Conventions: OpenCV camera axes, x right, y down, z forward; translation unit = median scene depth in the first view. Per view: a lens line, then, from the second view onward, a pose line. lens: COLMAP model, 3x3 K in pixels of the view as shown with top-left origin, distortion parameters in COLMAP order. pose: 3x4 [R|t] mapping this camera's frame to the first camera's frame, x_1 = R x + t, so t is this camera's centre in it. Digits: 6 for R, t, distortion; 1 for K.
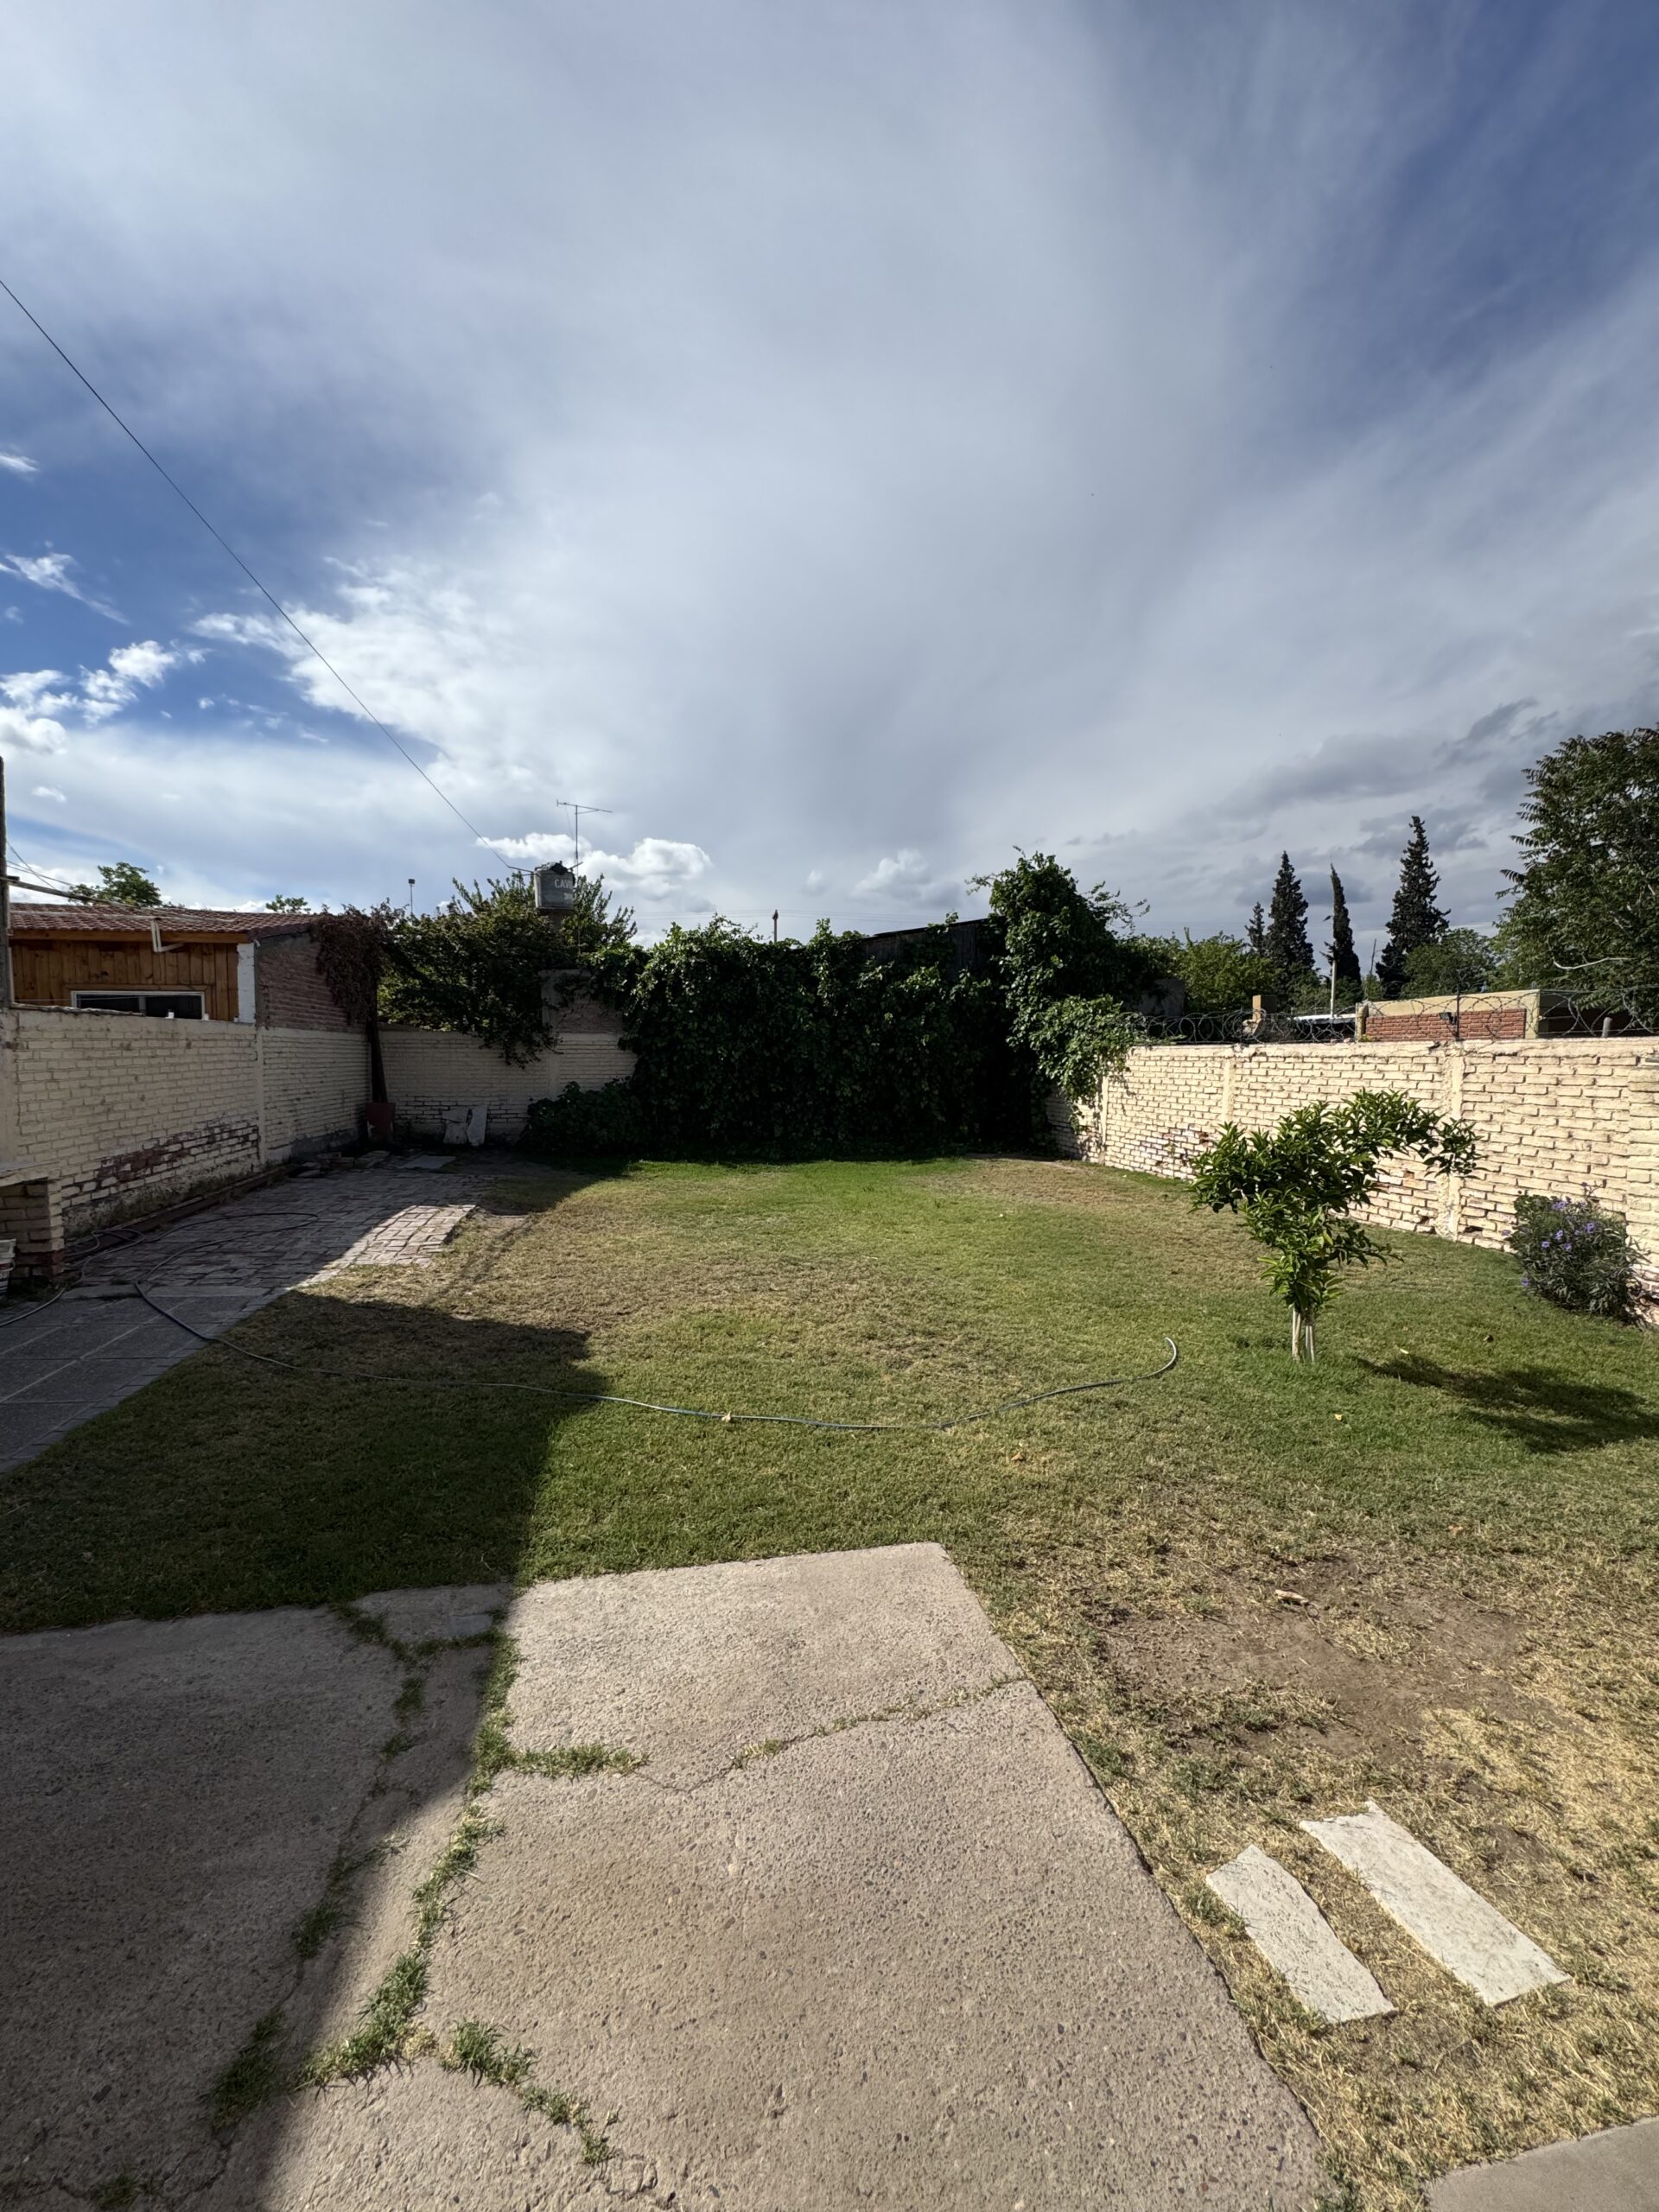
lens RADIAL K [[886.2, 0, 847.5], [0, 886.2, 1117.4], [0, 0, 1]] dist [-0.004751, 0.000882]
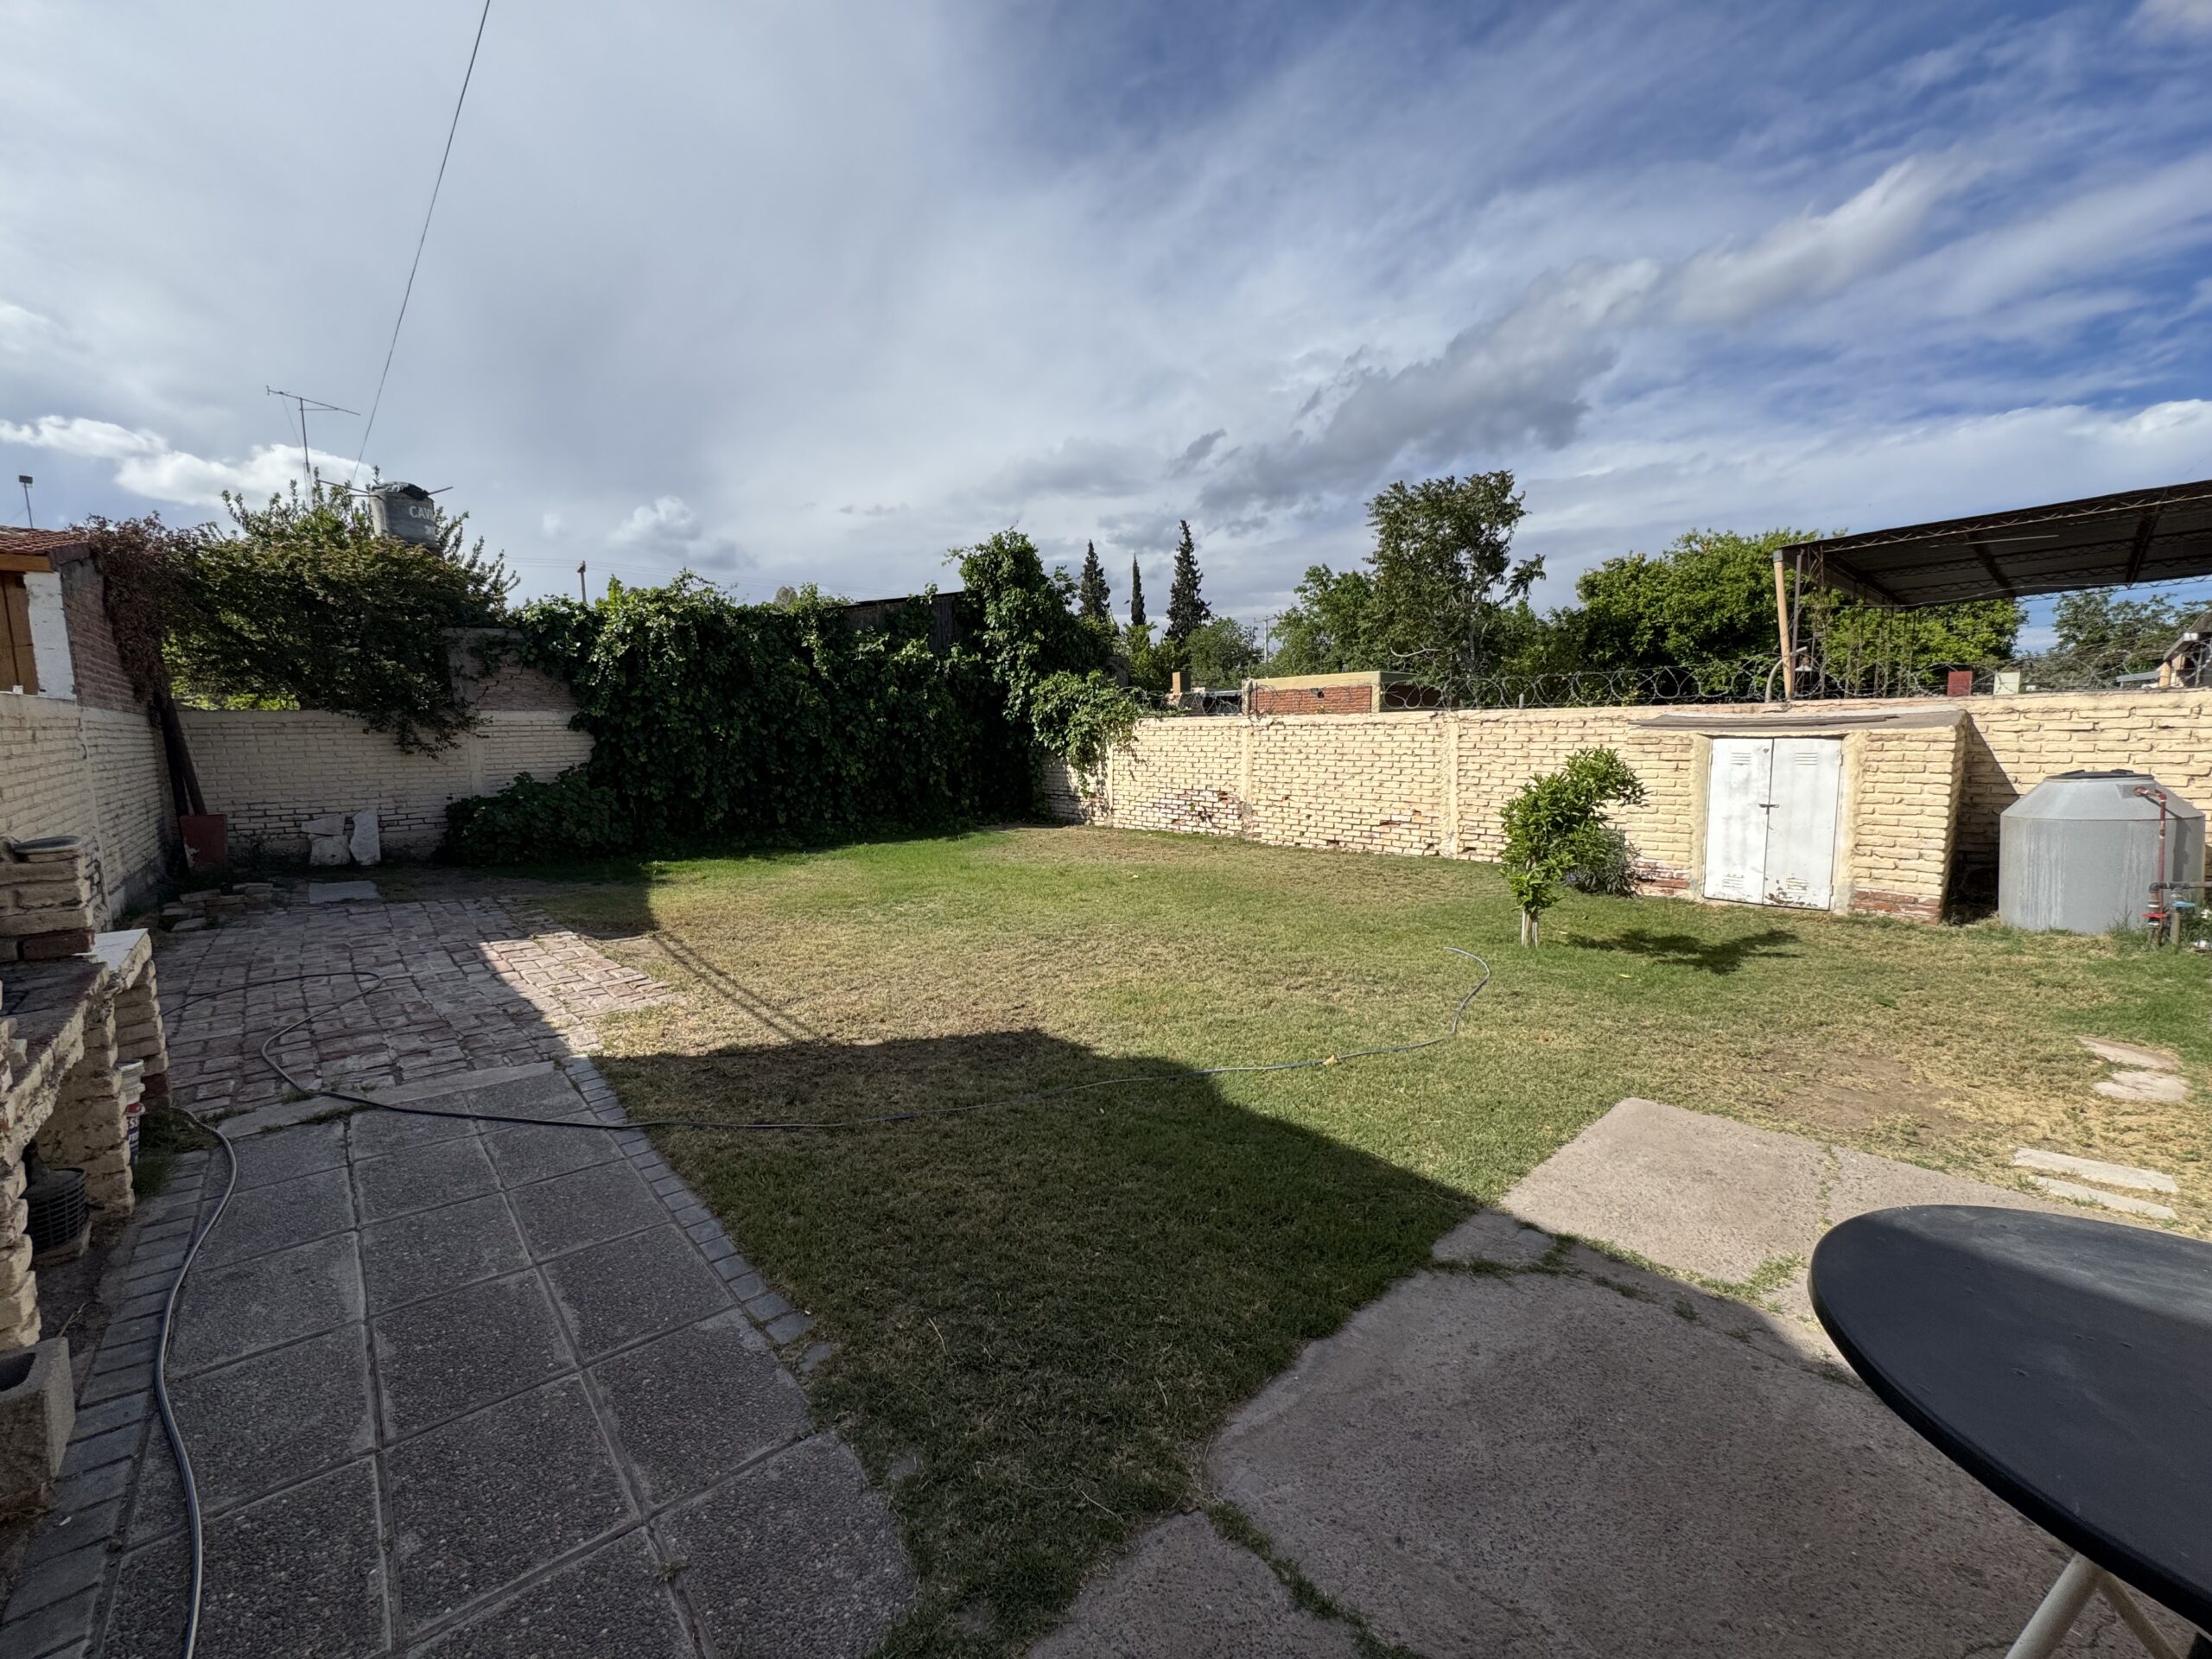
lens RADIAL K [[930.3, 0, 975.4], [0, 930.3, 822.7], [0, 0, 1]] dist [-0.003609, -0.000053]
pose [[0.864417, -0.068609, 0.498073, -0.422534], [0.053108, 0.997563, 0.045242, -0.012516], [-0.499963, -0.012656, 0.865954, 0.089081]]
